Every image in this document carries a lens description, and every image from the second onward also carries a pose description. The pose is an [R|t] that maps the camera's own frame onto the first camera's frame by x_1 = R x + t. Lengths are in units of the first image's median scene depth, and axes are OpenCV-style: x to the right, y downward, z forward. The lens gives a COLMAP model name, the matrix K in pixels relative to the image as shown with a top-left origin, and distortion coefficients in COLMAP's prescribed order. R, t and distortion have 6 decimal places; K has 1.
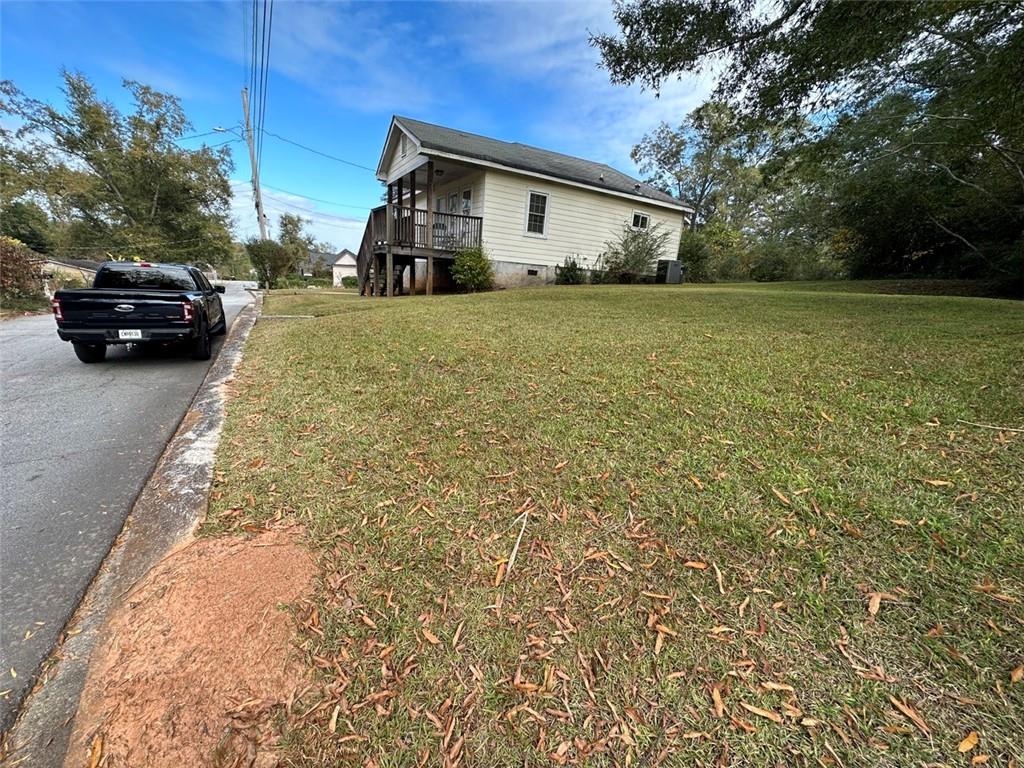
lens RADIAL K [[413.2, 0, 510.3], [0, 413.2, 388.5], [0, 0, 1]] dist [0.002176, 0.000242]
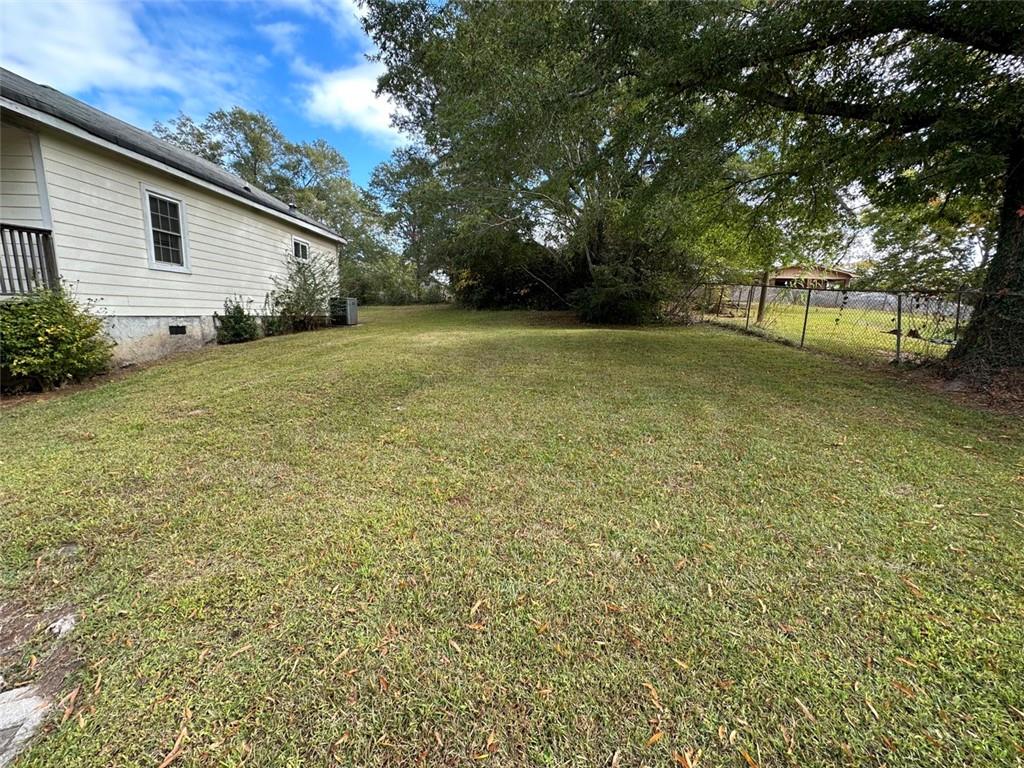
lens RADIAL K [[413.2, 0, 511.0], [0, 413.2, 384.8], [0, 0, 1]] dist [0.002176, 0.000242]
pose [[0.542276, -0.195699, 0.817091, -0.183979], [0.228030, 0.970275, 0.081052, -0.146344], [-0.808665, 0.142368, 0.570782, 0.298722]]
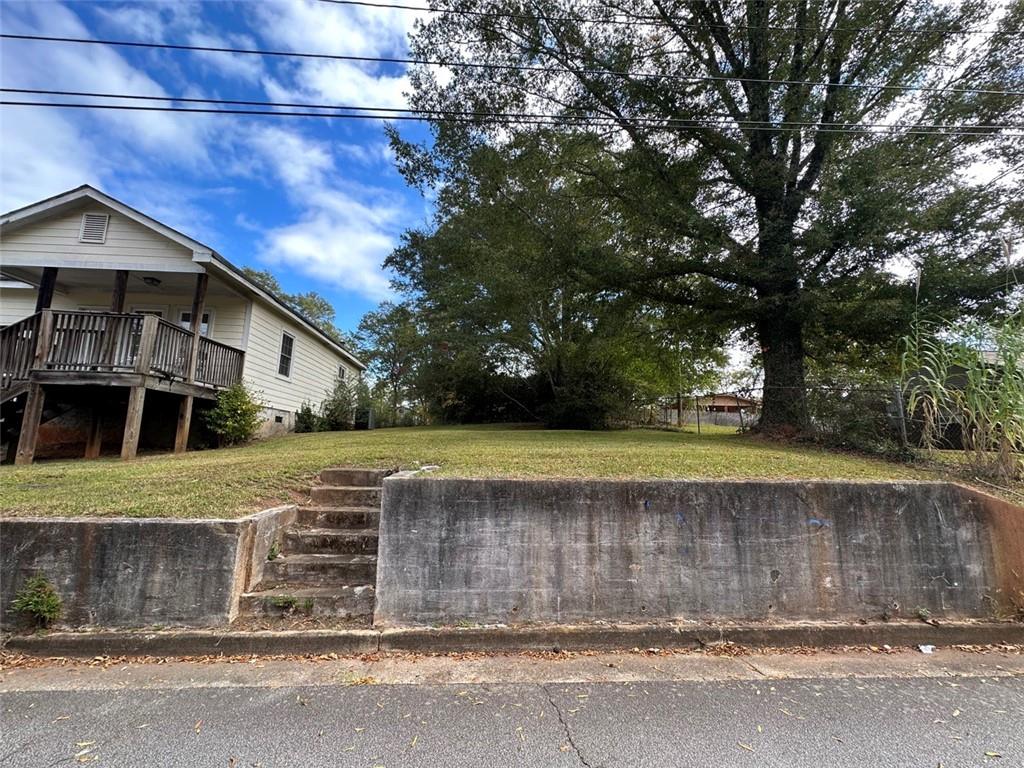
lens RADIAL K [[413.2, 0, 510.0], [0, 413.2, 384.1], [0, 0, 1]] dist [0.002176, 0.000242]
pose [[0.454268, 0.076730, 0.887555, -0.484566], [0.243602, 0.947615, -0.206603, -0.061137], [-0.856912, 0.310063, 0.411779, 0.232680]]
